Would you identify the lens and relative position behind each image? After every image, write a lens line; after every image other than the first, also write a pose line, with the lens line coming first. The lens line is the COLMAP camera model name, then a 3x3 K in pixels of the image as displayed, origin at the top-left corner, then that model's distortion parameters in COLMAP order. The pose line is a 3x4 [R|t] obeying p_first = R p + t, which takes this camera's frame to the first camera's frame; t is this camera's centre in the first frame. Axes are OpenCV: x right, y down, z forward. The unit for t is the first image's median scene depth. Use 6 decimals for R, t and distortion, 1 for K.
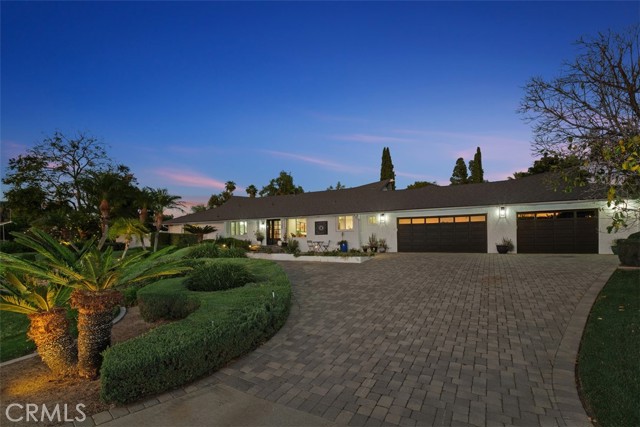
lens RADIAL K [[295.3, 0, 320.0], [0, 295.3, 213.5], [0, 0, 1]] dist [0.001547, 0.000268]
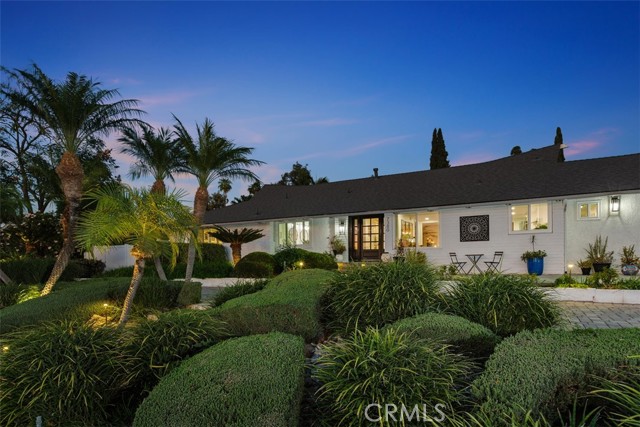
lens RADIAL K [[368.5, 0, 320.0], [0, 368.5, 213.5], [0, 0, 1]] dist [-0.002569, -0.000806]
pose [[0.999750, -0.011415, -0.019220, -0.221395], [0.010989, 0.999694, -0.022141, 0.029466], [0.019467, 0.021924, 0.999570, 0.292704]]
